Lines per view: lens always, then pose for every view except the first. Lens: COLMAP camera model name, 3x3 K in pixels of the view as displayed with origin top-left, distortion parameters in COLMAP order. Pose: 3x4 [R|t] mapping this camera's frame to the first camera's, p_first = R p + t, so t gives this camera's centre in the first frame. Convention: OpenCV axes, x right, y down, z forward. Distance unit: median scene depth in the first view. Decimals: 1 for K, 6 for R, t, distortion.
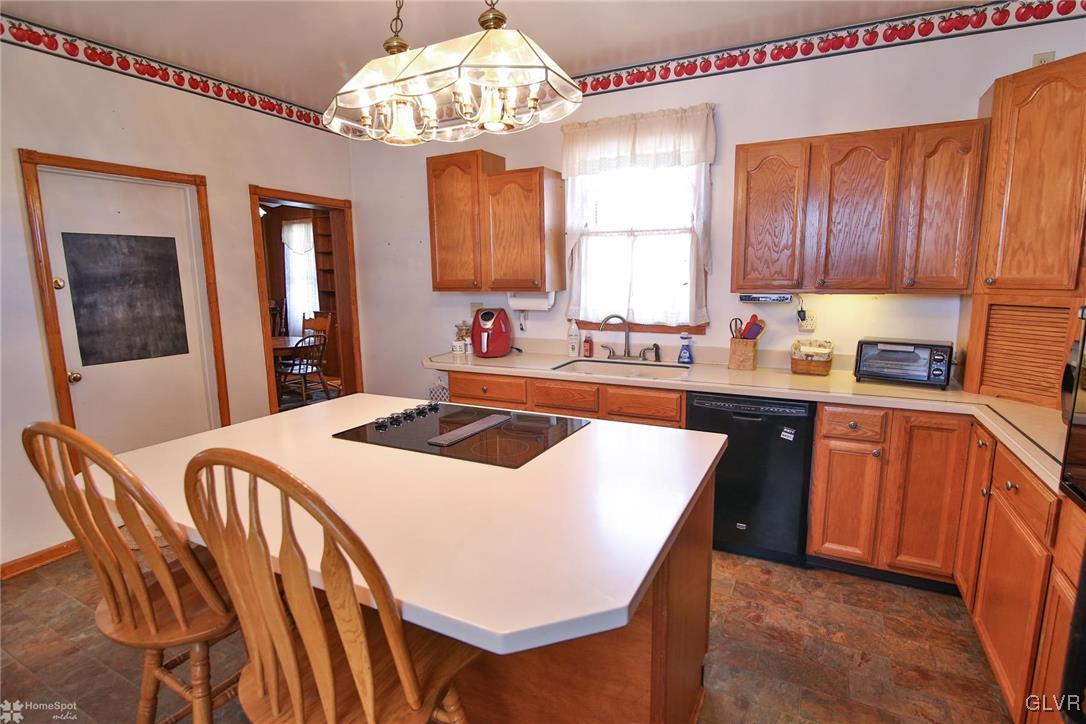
lens RADIAL K [[528.3, 0, 548.3], [0, 528.3, 361.2], [0, 0, 1]] dist [-0.020520, 0.000785]
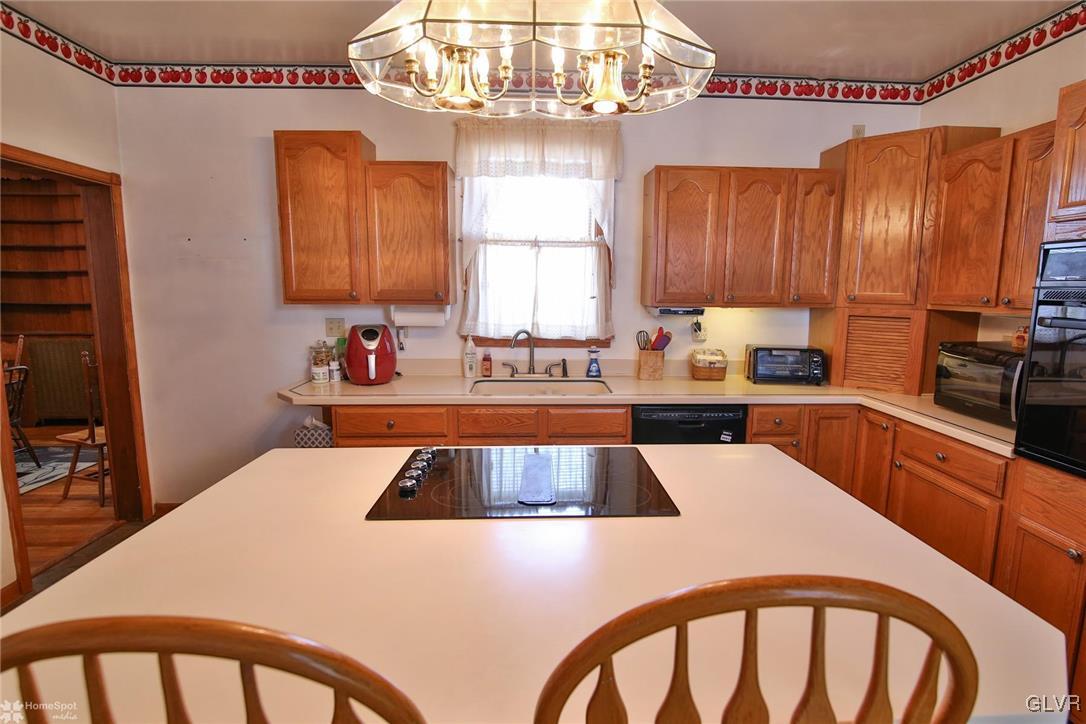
lens RADIAL K [[538.7, 0, 546.6], [0, 538.7, 359.4], [0, 0, 1]] dist [-0.018385, 0.001595]
pose [[0.875017, -0.046666, 0.481837, -0.307884], [0.060047, 0.998119, -0.012377, -0.022155], [-0.480353, 0.039763, 0.876174, 0.154148]]
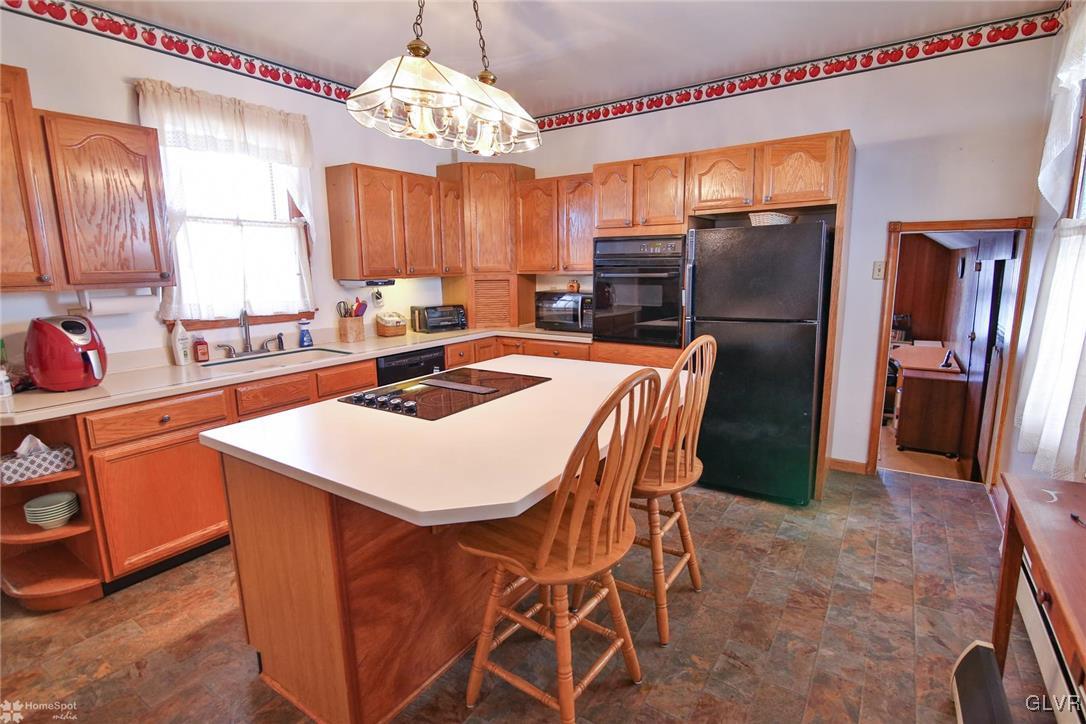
lens RADIAL K [[528.3, 0, 548.3], [0, 528.3, 361.2], [0, 0, 1]] dist [-0.020520, 0.000785]
pose [[0.115917, -0.168555, 0.978853, -0.766458], [0.168237, 0.974588, 0.147898, -0.044057], [-0.978907, 0.147535, 0.141328, 0.360637]]
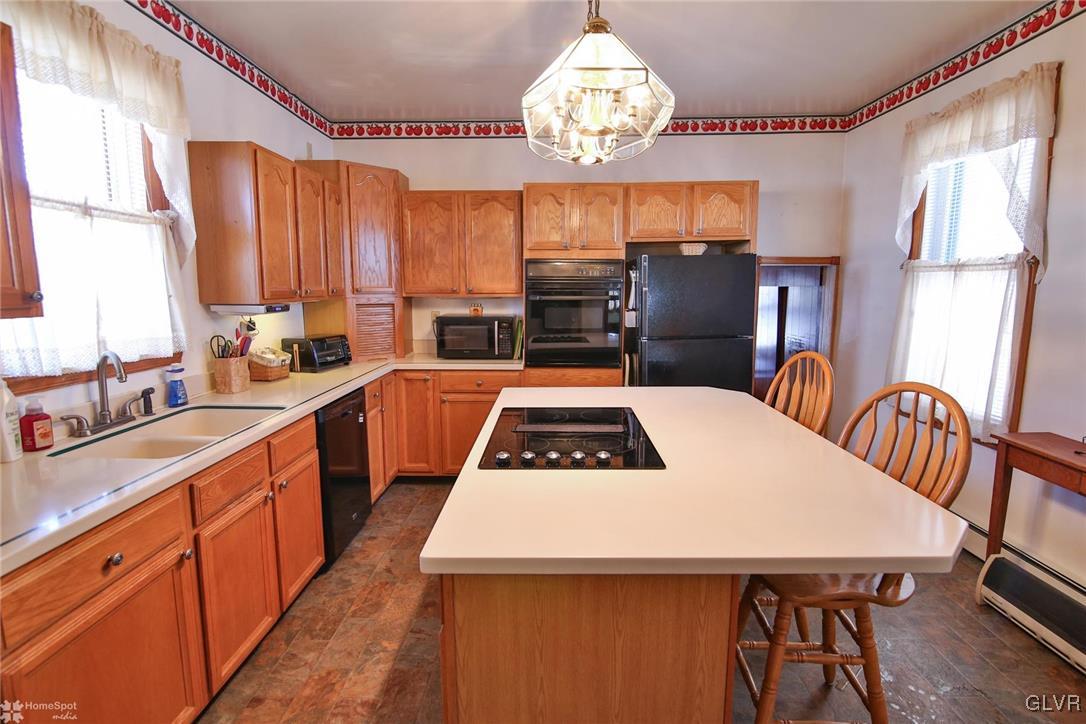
lens RADIAL K [[528.3, 0, 548.3], [0, 528.3, 361.2], [0, 0, 1]] dist [-0.020520, 0.000785]
pose [[-0.443640, -0.114752, 0.888828, -0.602959], [0.146573, 0.969125, 0.198277, -0.124129], [-0.884138, 0.218241, -0.413123, 0.843575]]
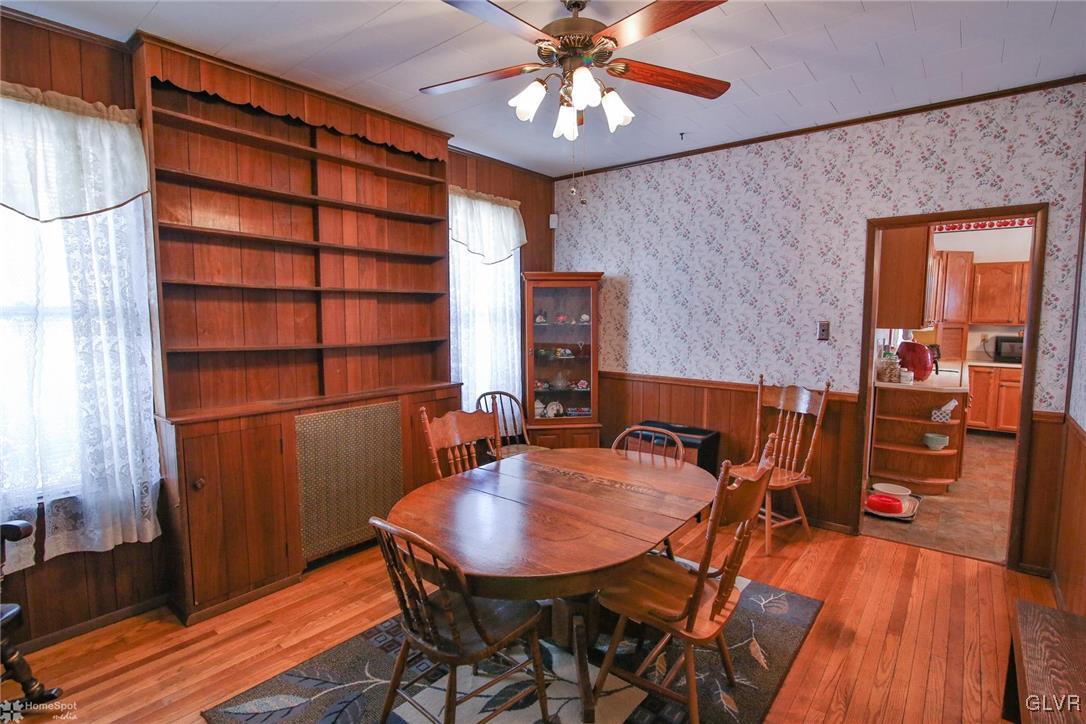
lens RADIAL K [[518.5, 0, 553.7], [0, 518.5, 359.5], [0, 0, 1]] dist [-0.024946, 0.000051]
pose [[0.203222, -0.074572, 0.976289, -1.589268], [0.148455, 0.987915, 0.044559, -0.257867], [-0.967813, 0.135879, 0.211836, 1.696596]]
